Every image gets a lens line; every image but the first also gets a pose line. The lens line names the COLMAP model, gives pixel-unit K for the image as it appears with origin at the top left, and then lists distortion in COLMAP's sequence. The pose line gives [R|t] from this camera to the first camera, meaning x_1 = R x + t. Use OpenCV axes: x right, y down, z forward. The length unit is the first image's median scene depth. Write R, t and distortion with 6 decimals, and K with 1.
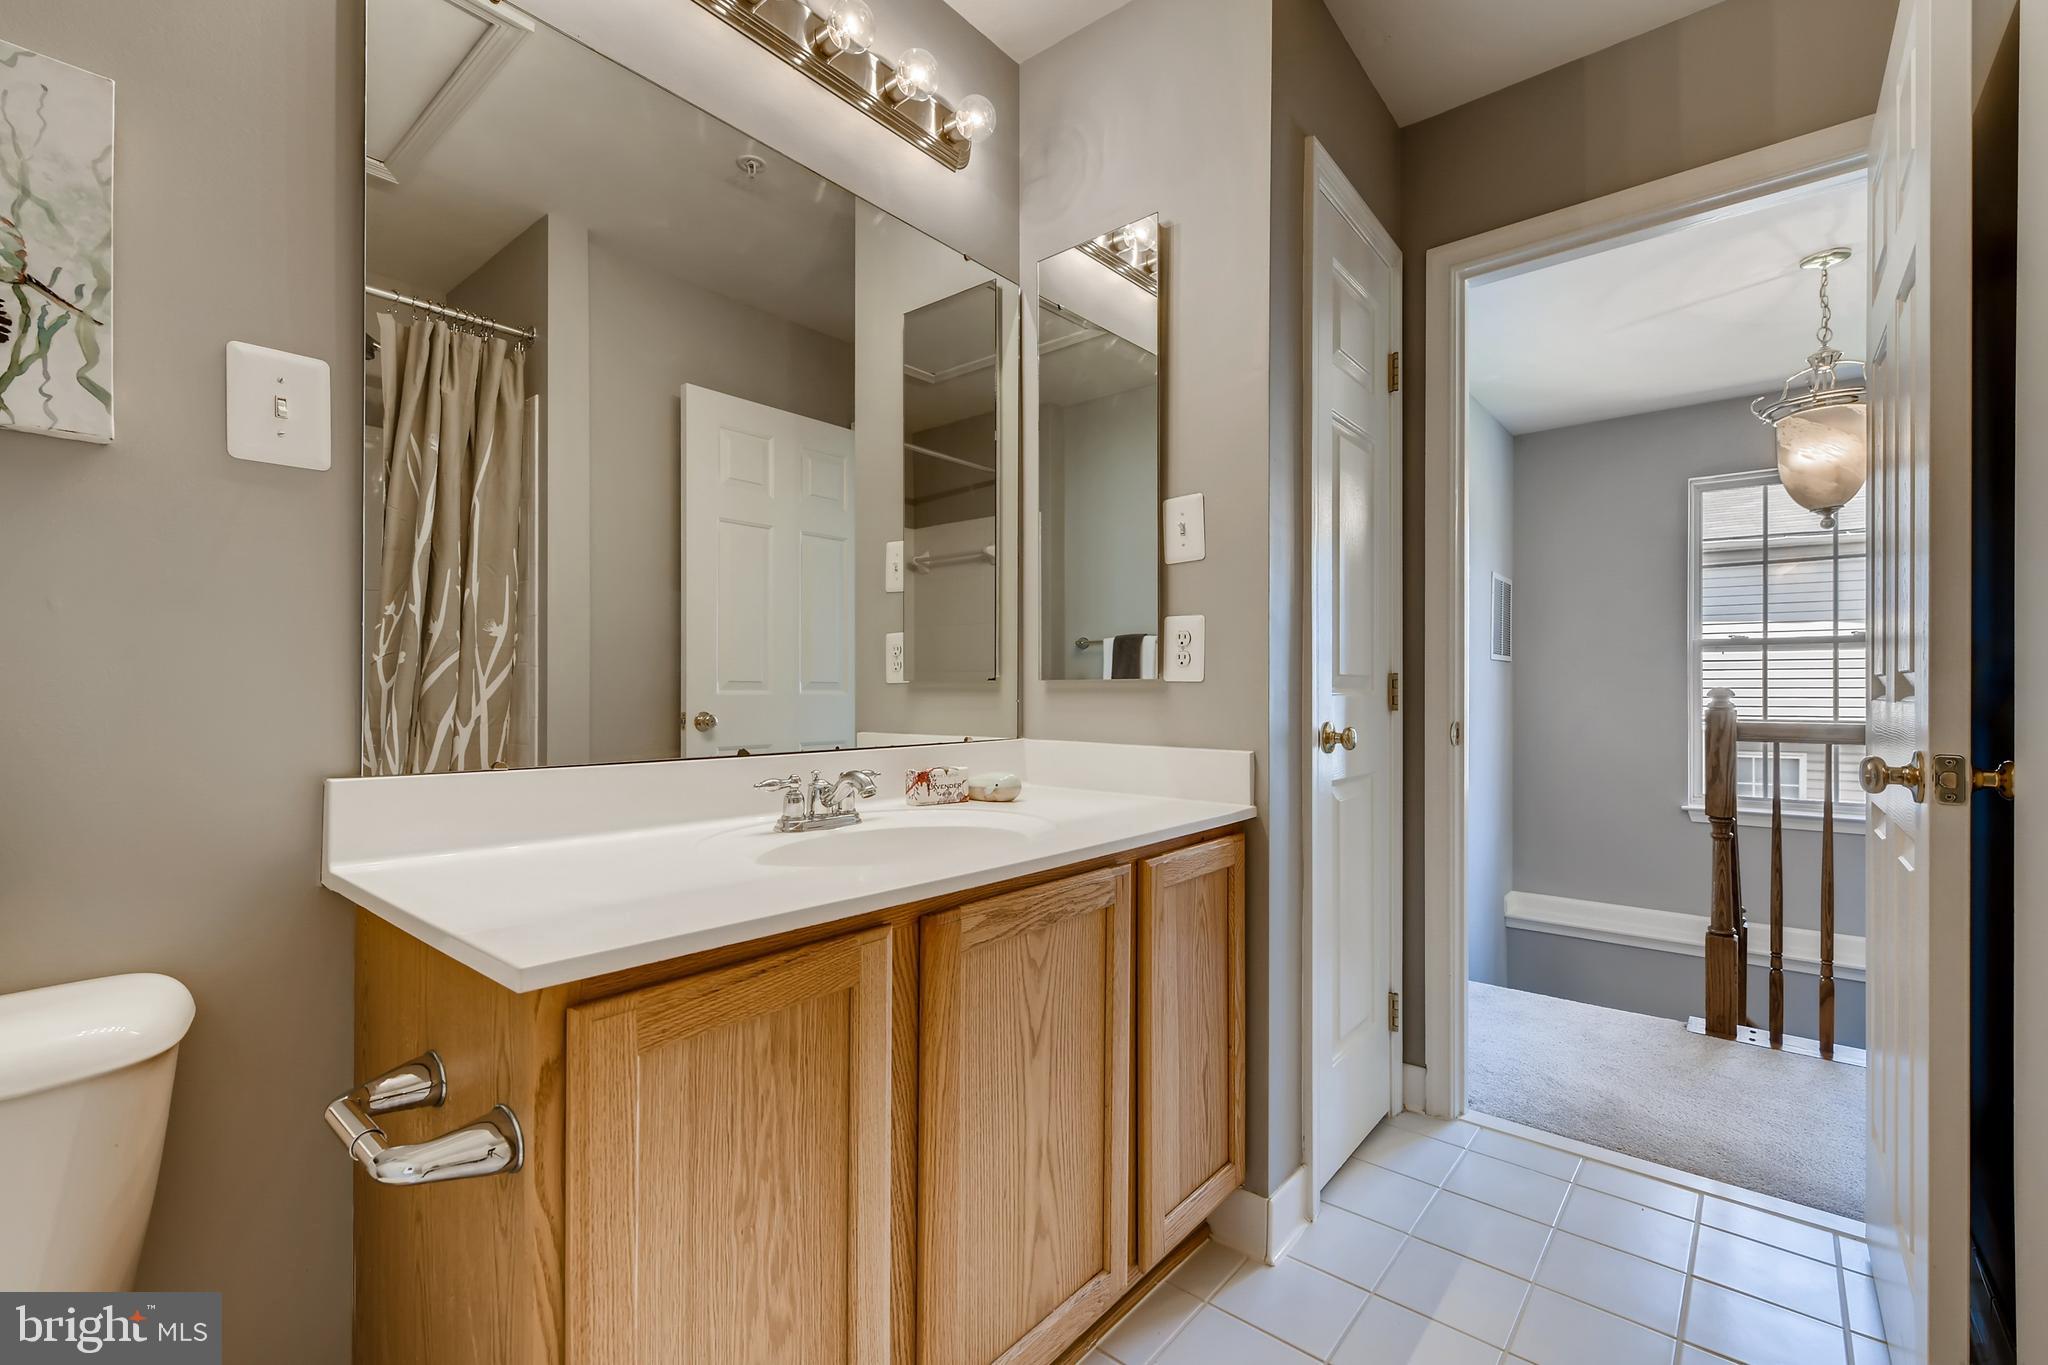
lens RADIAL K [[874.8, 0, 1031.0], [0, 874.8, 688.2], [0, 0, 1]] dist [0.006204, -0.002543]
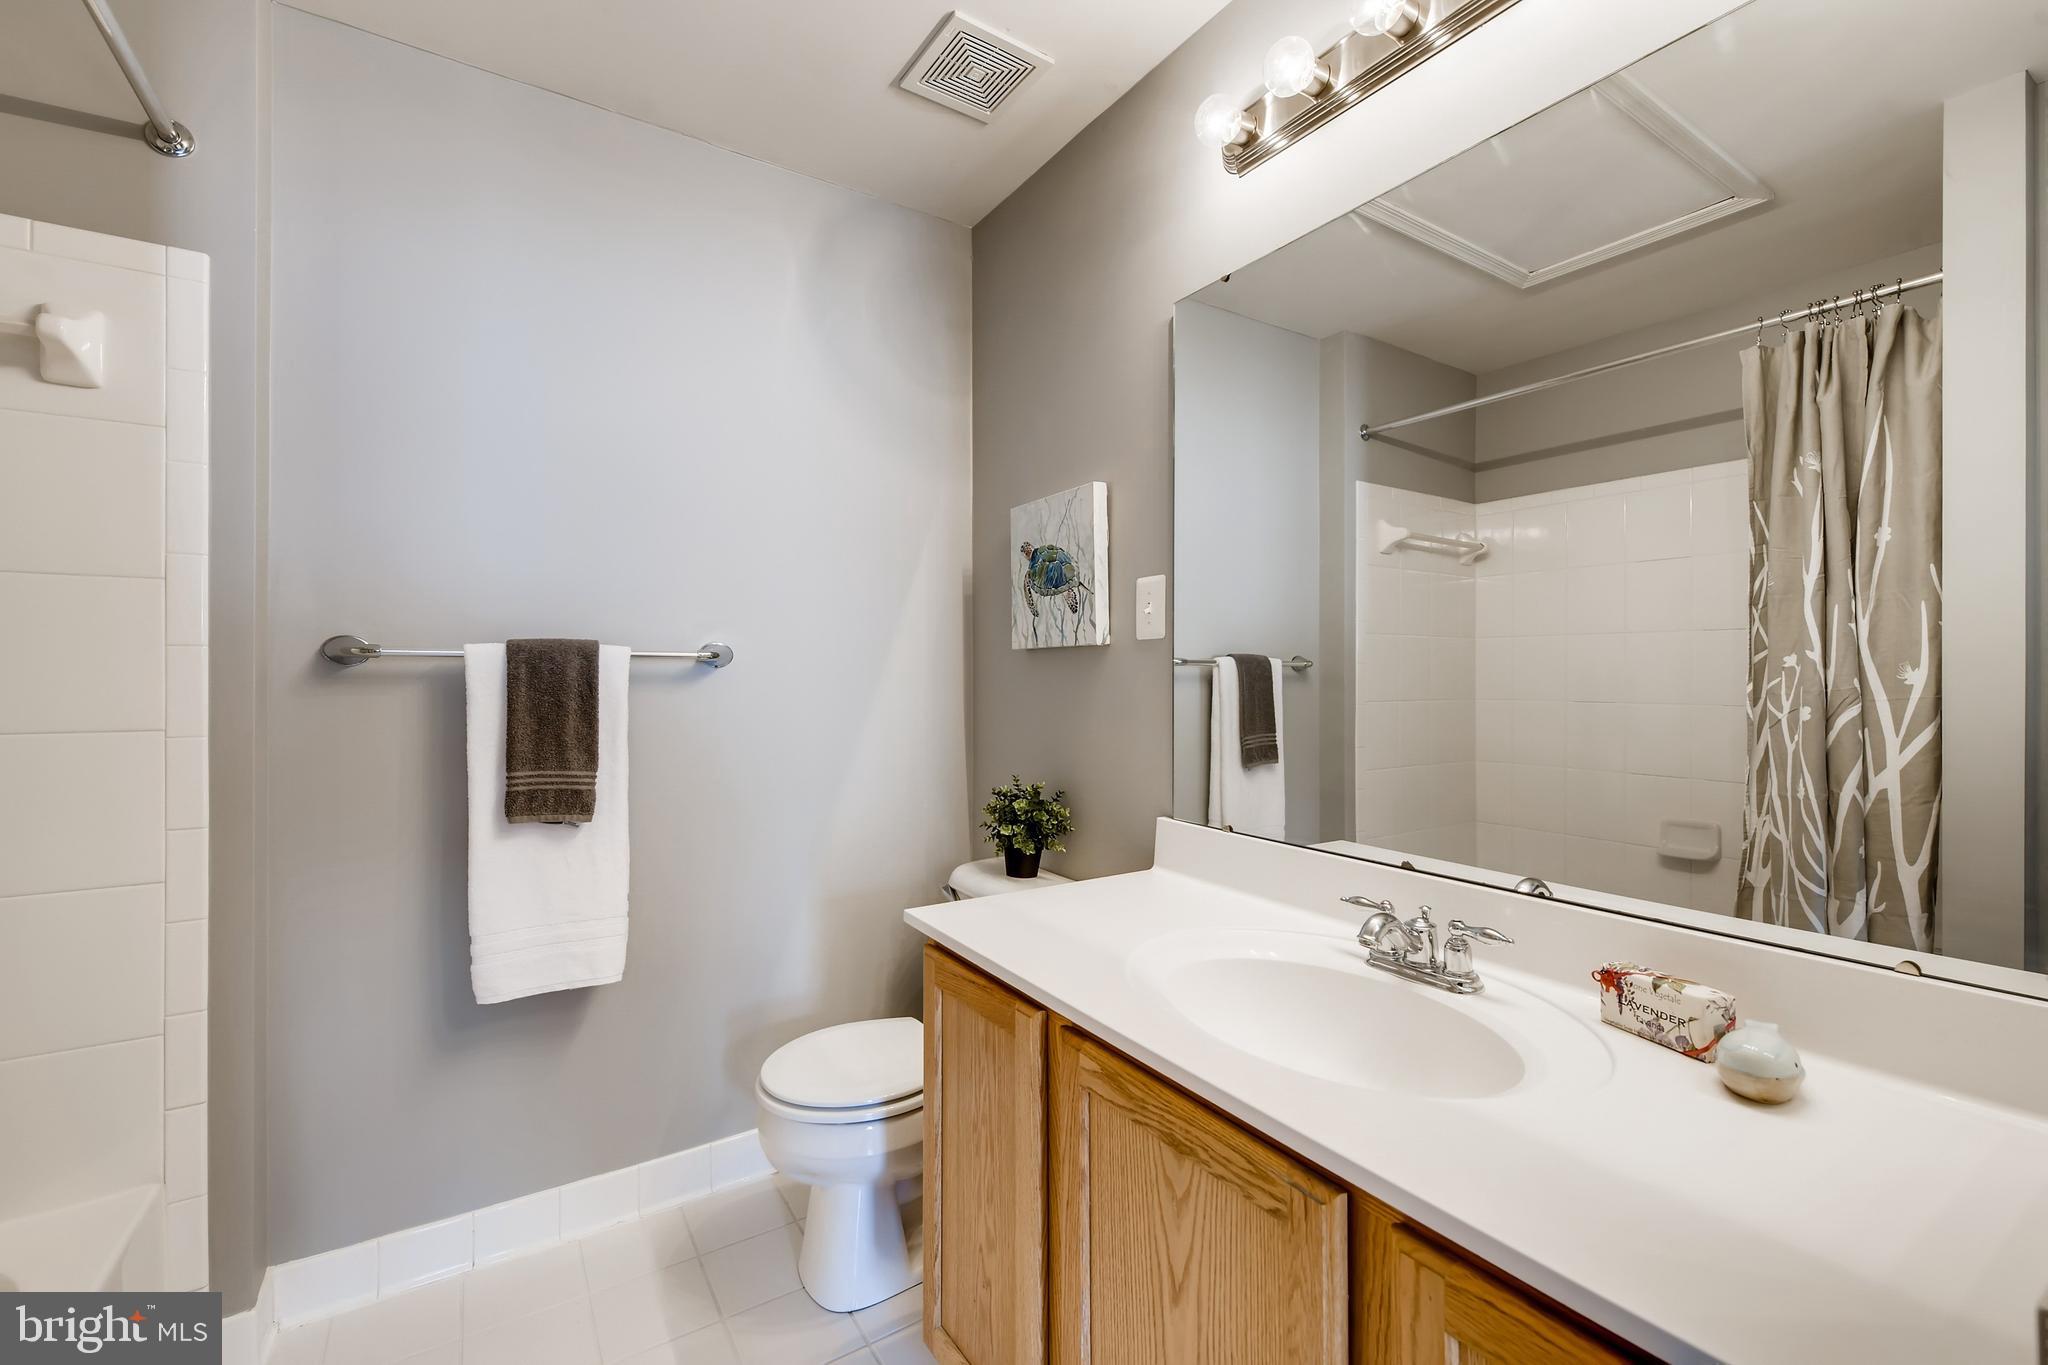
lens RADIAL K [[874.8, 0, 1029.4], [0, 874.8, 684.3], [0, 0, 1]] dist [0.006204, -0.002543]
pose [[-0.305959, 0.000233, -0.952045, 0.796106], [-0.001266, 0.999999, 0.000651, -0.139024], [0.952044, 0.001405, -0.305958, 1.119695]]
